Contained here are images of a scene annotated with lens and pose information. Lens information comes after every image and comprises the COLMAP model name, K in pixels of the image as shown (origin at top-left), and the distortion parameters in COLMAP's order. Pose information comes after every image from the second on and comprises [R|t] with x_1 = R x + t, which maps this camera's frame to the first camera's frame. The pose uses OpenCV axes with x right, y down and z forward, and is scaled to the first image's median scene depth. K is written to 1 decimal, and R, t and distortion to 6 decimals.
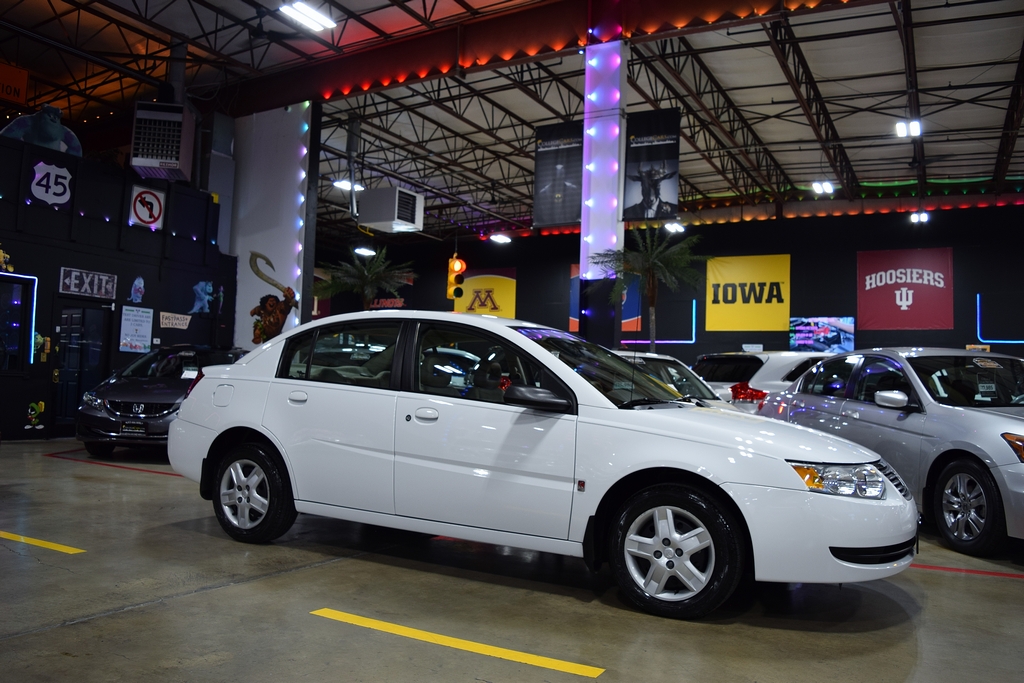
lens RADIAL K [[795.7, 0, 514.8], [0, 795.7, 340.8], [0, 0, 1]] dist [-0.099629, 0.028490]
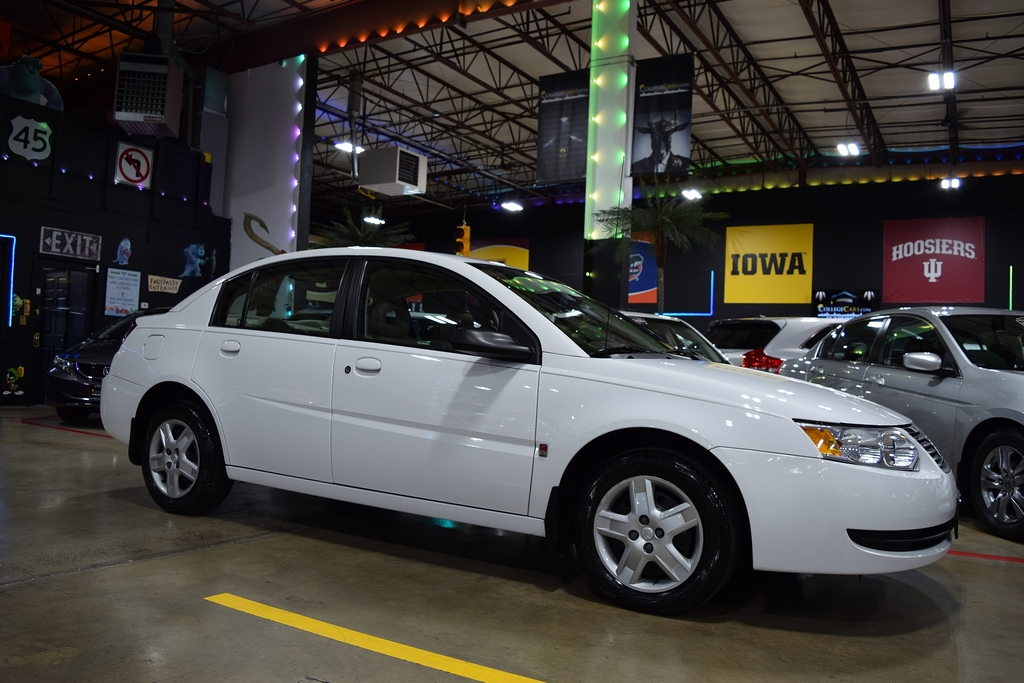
lens RADIAL K [[795.7, 0, 513.5], [0, 795.7, 340.0], [0, 0, 1]] dist [-0.099629, 0.028490]
pose [[0.999576, 0.006958, -0.028283, 0.024092], [-0.006174, 0.999596, 0.027742, 0.014803], [0.028465, -0.027556, 0.999215, 0.057568]]
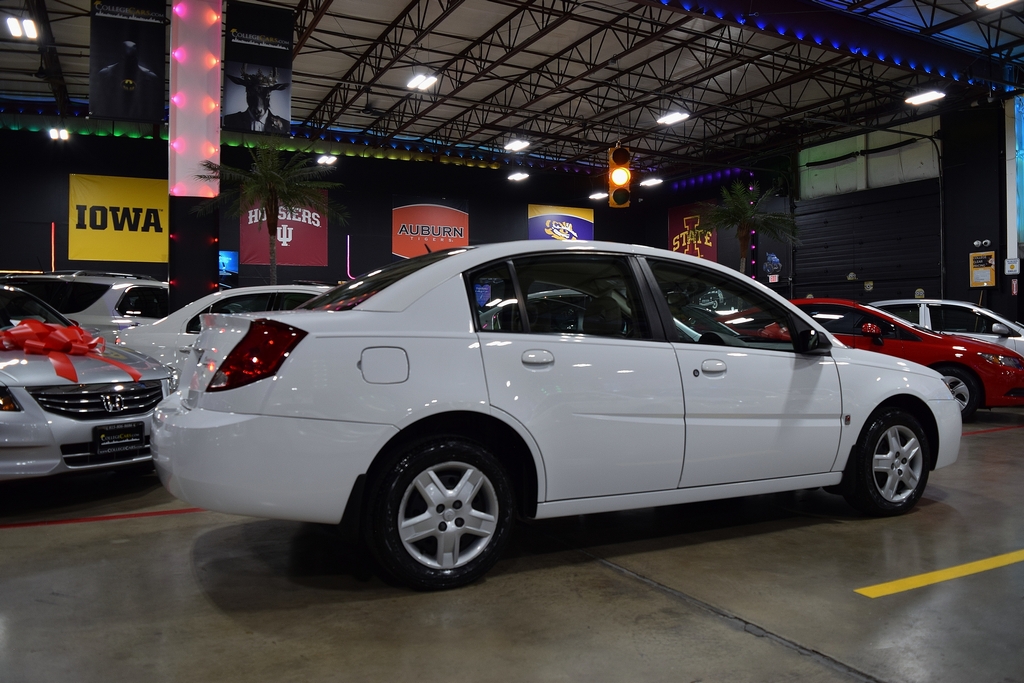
lens RADIAL K [[795.7, 0, 514.7], [0, 795.7, 348.4], [0, 0, 1]] dist [-0.099629, 0.028490]
pose [[0.574465, -0.051851, 0.816885, -0.340566], [-0.027404, 0.996214, 0.082506, 0.002054], [-0.818070, -0.069783, 0.570869, 0.243392]]
